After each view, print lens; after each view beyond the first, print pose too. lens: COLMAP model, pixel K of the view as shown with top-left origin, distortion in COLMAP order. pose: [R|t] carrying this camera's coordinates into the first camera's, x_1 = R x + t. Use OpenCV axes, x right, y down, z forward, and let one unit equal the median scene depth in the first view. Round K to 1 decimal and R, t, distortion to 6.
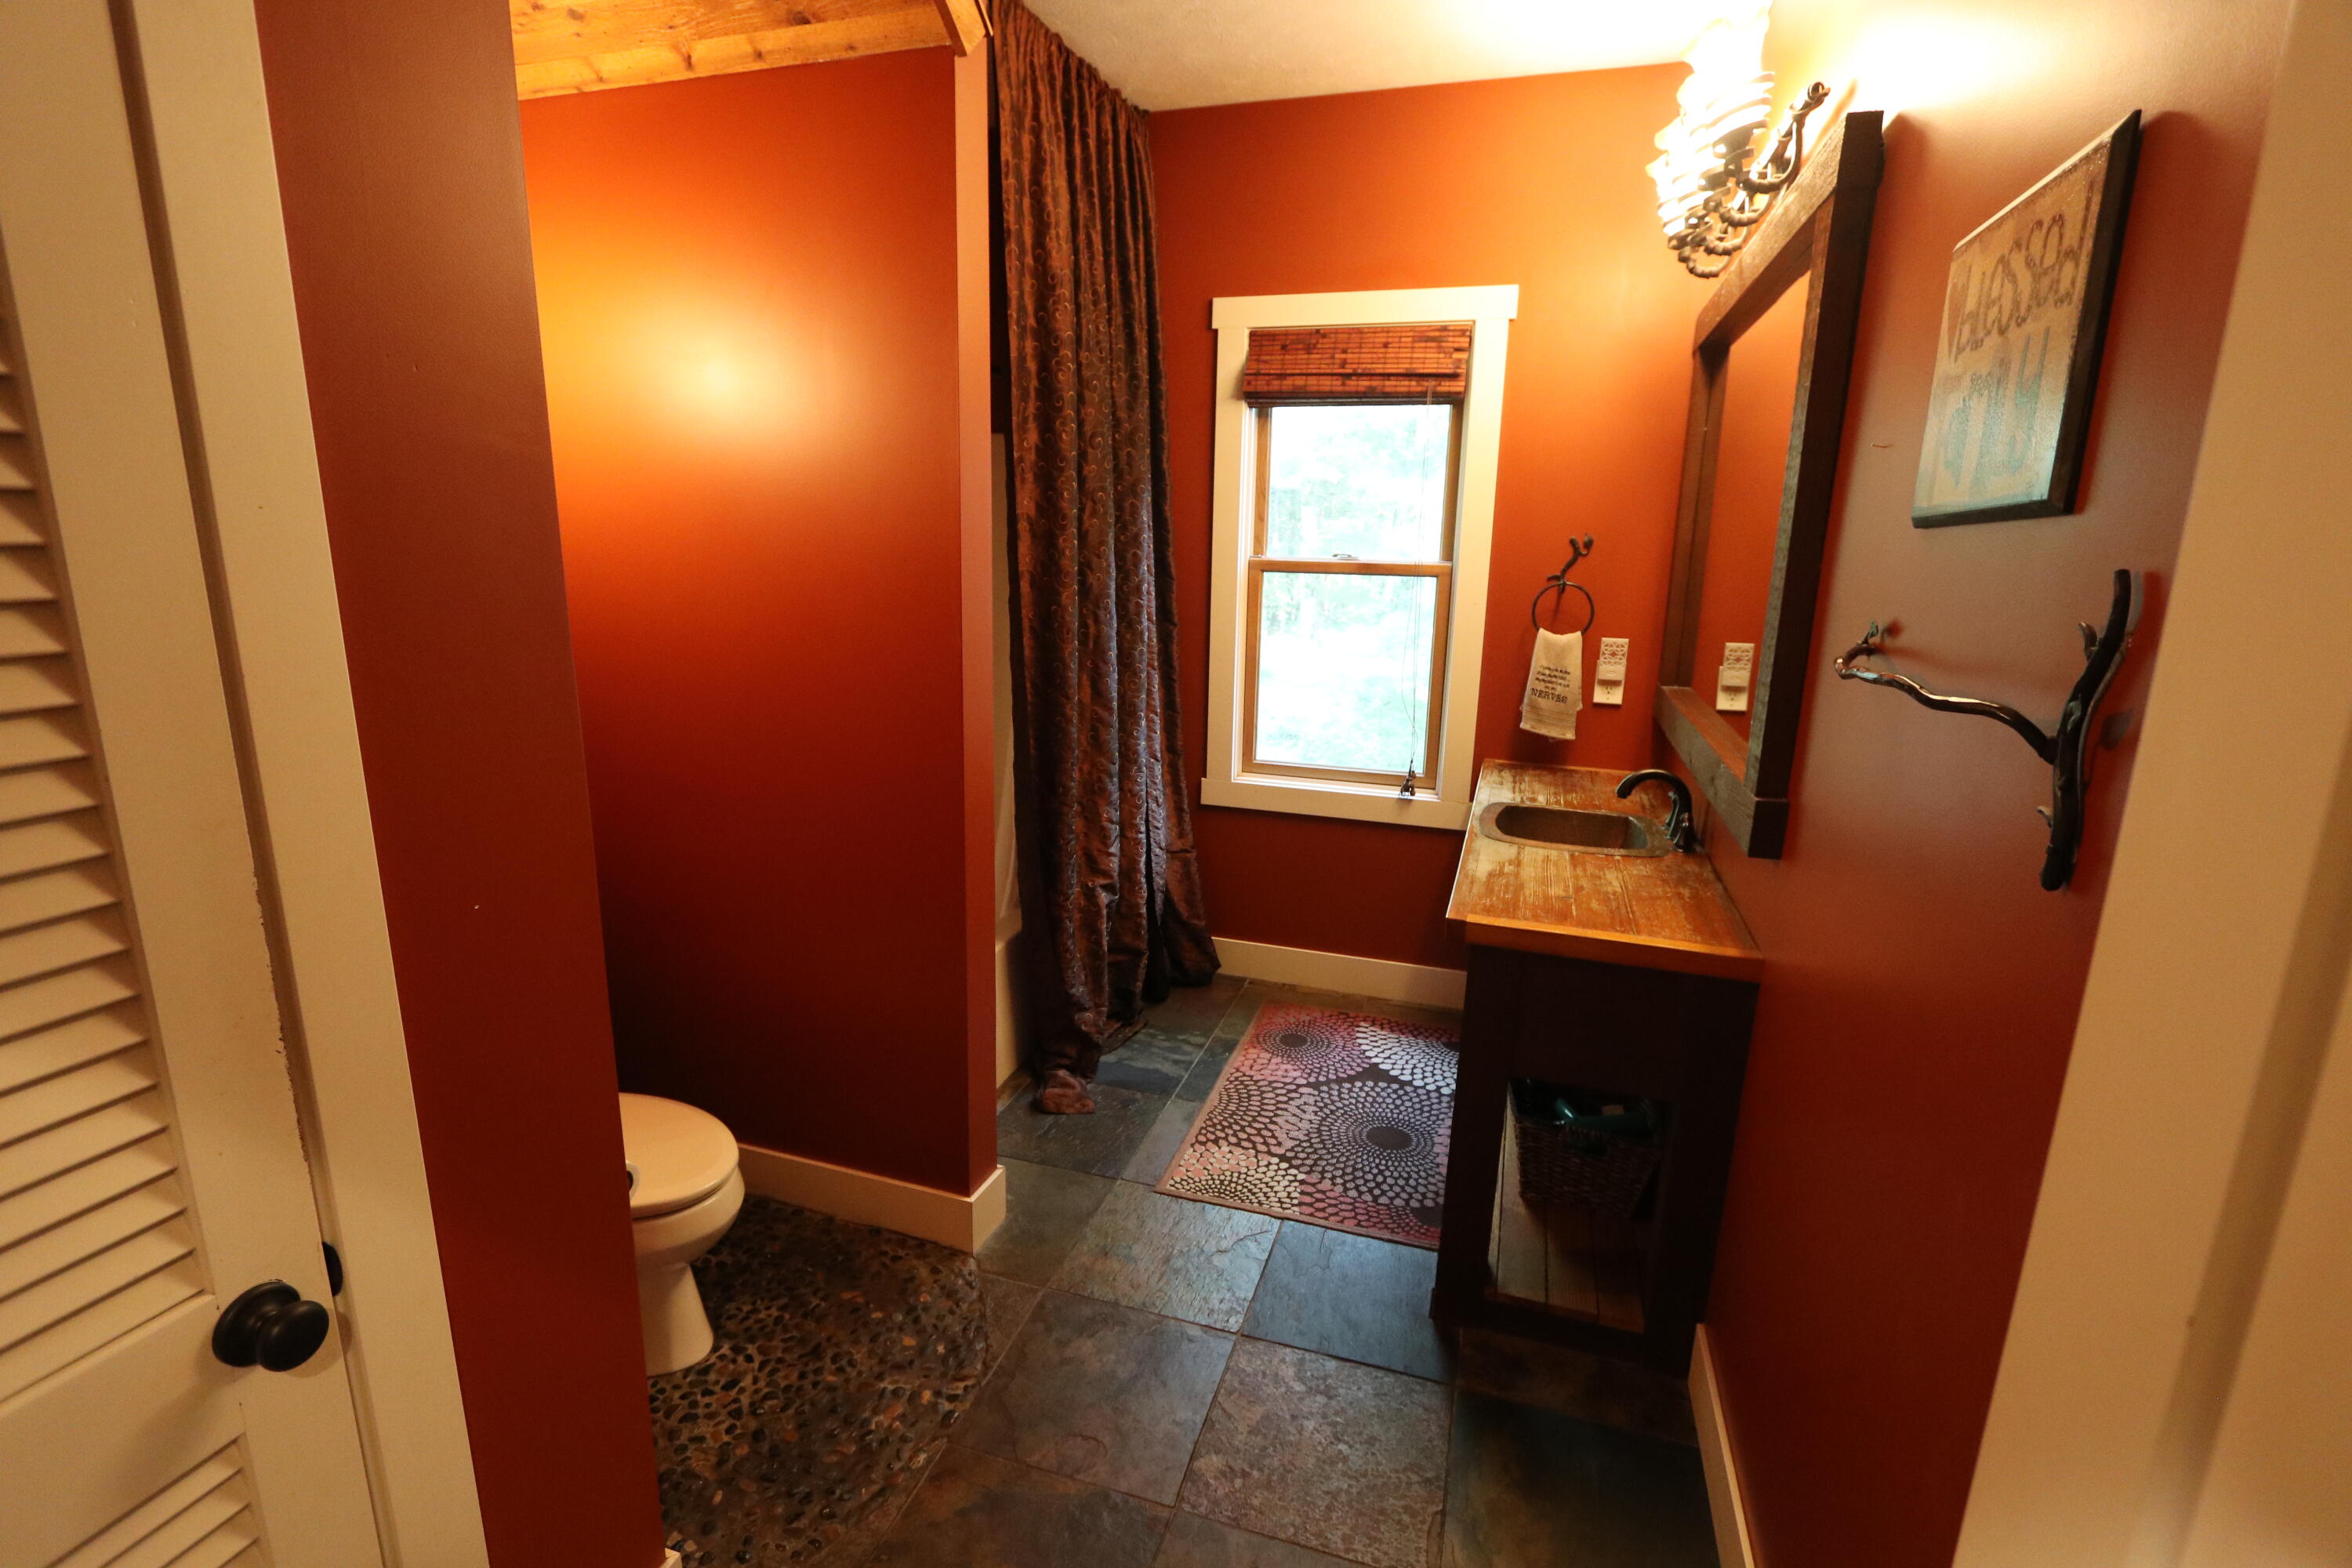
lens RADIAL K [[1082.3, 0, 1176.0], [0, 1082.3, 784.0], [0, 0, 1]] dist [-0.003132, 0.000487]
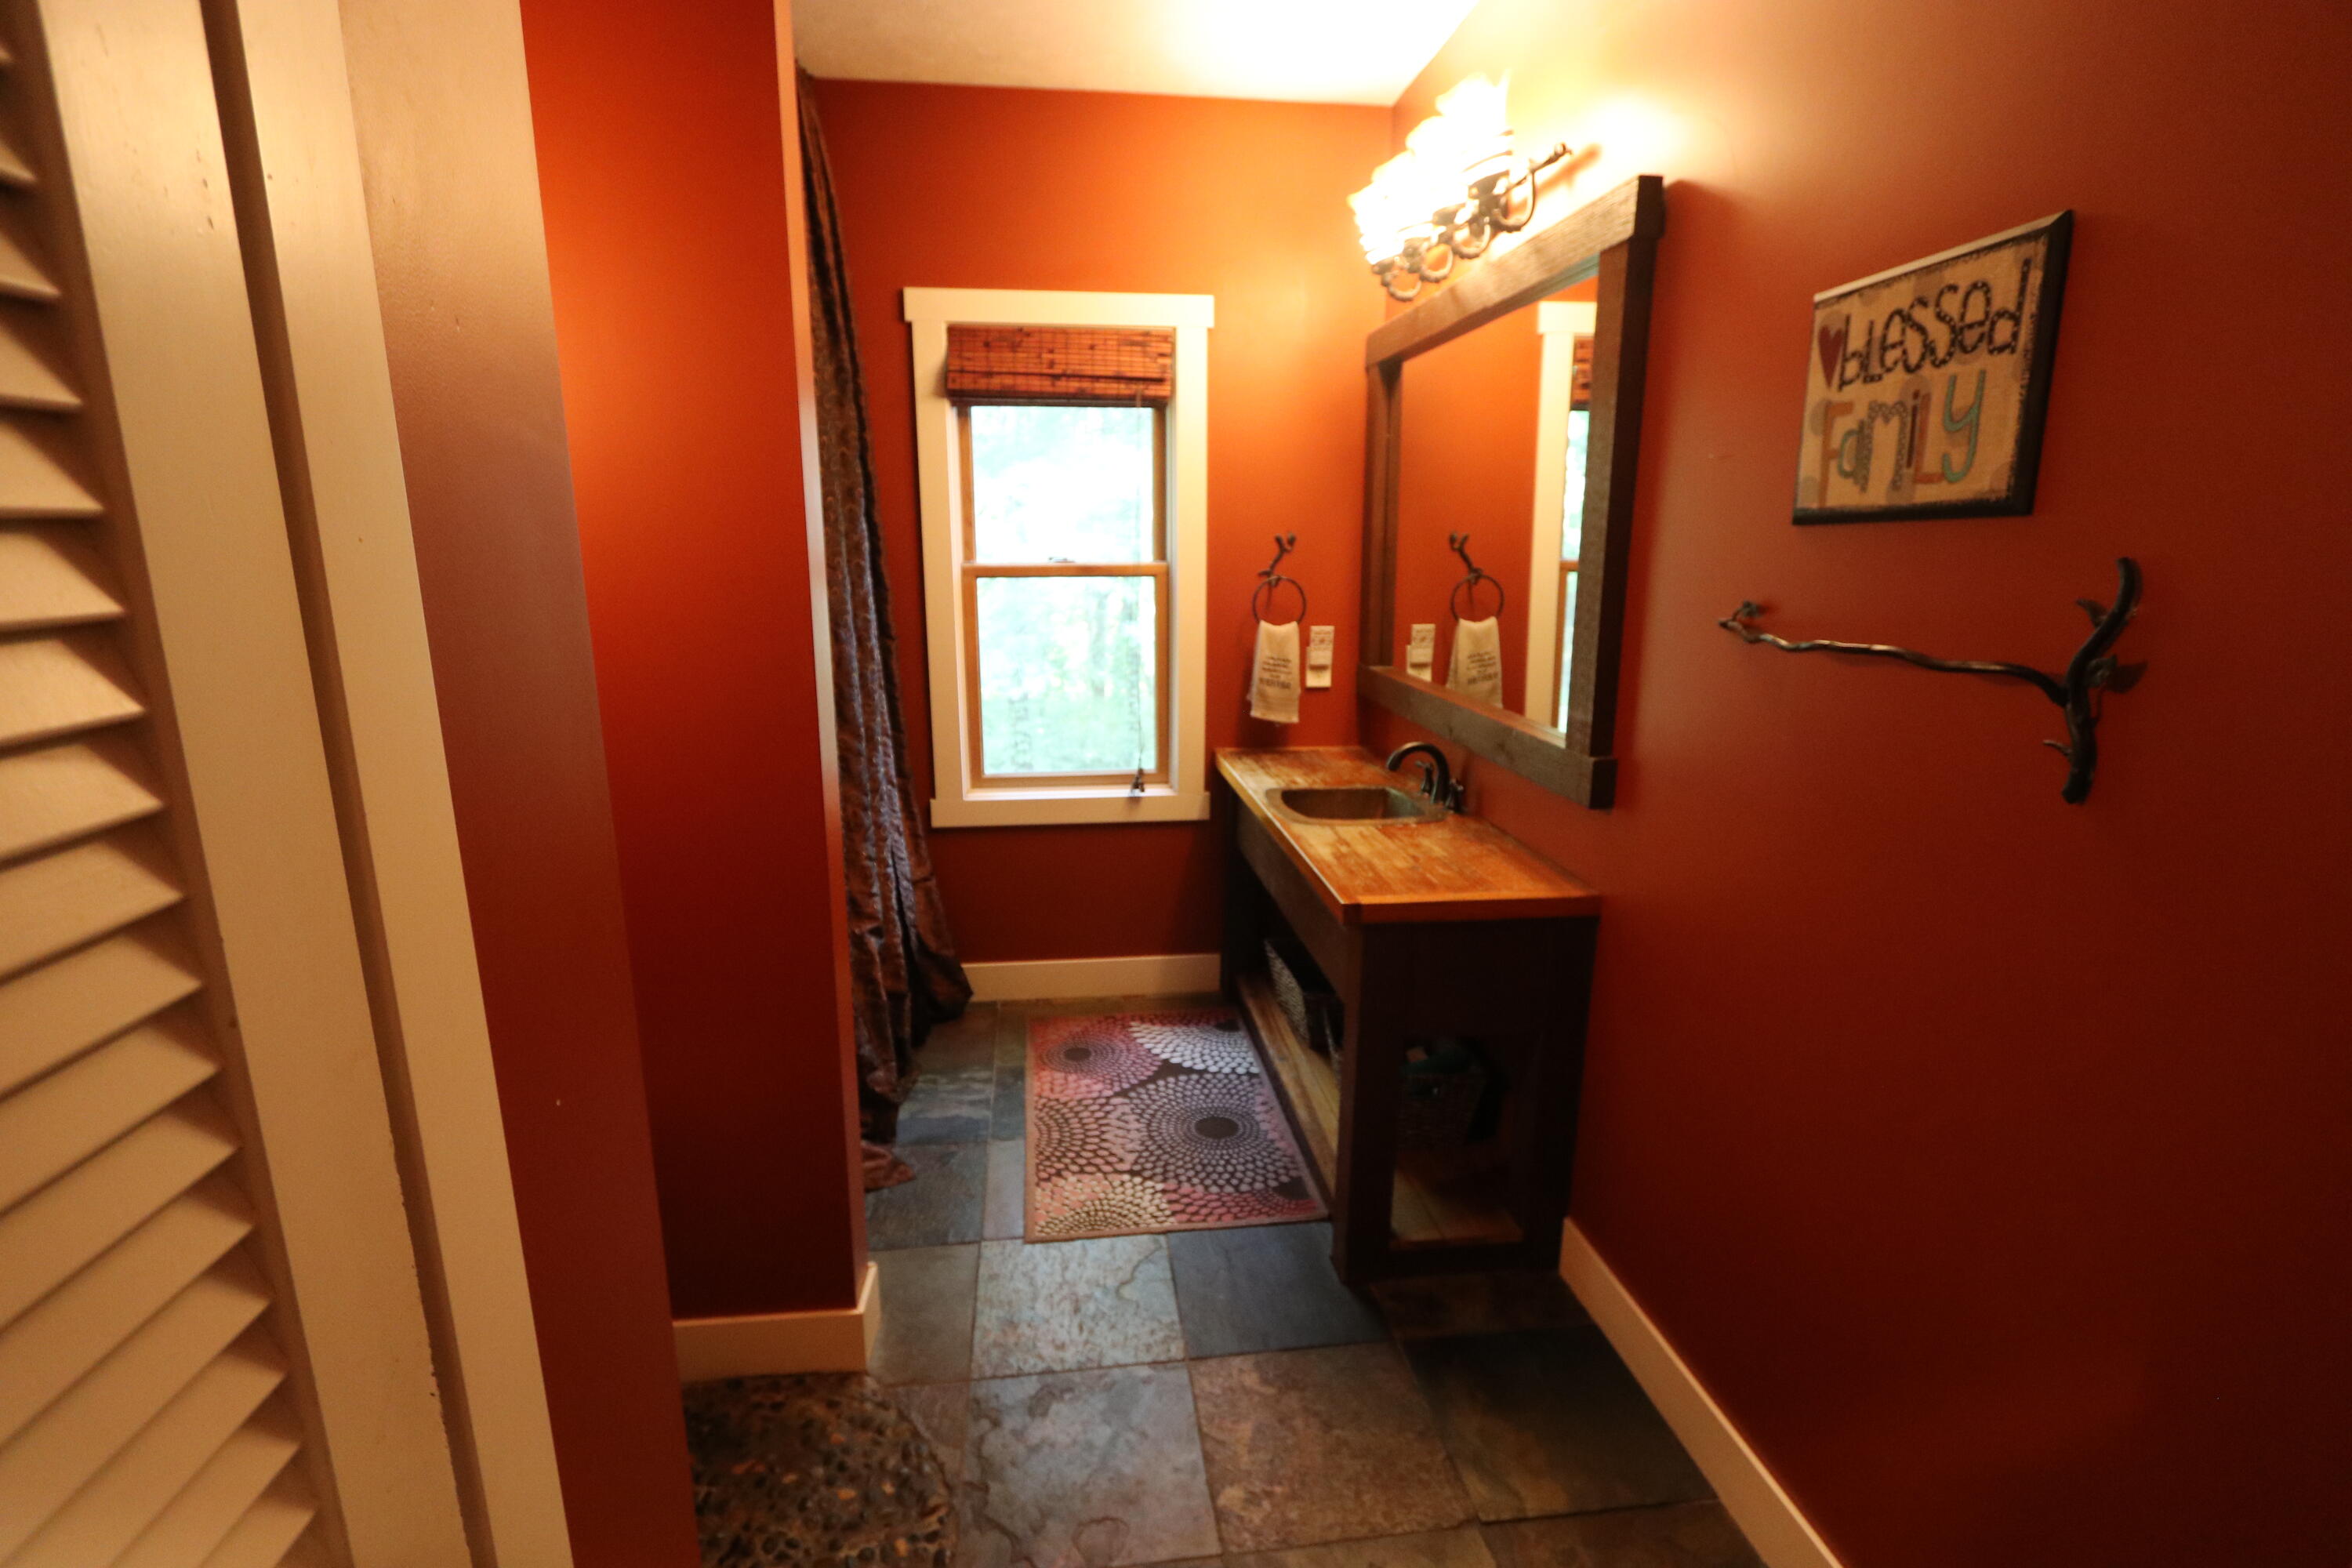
lens RADIAL K [[1080.4, 0, 1176.0], [0, 1080.4, 784.0], [0, 0, 1]] dist [-0.008434, 0.000234]
pose [[0.908162, -0.114584, 0.402631, -0.185988], [0.113918, 0.993158, 0.025690, -0.022057], [-0.402820, 0.022536, 0.915002, 0.066947]]
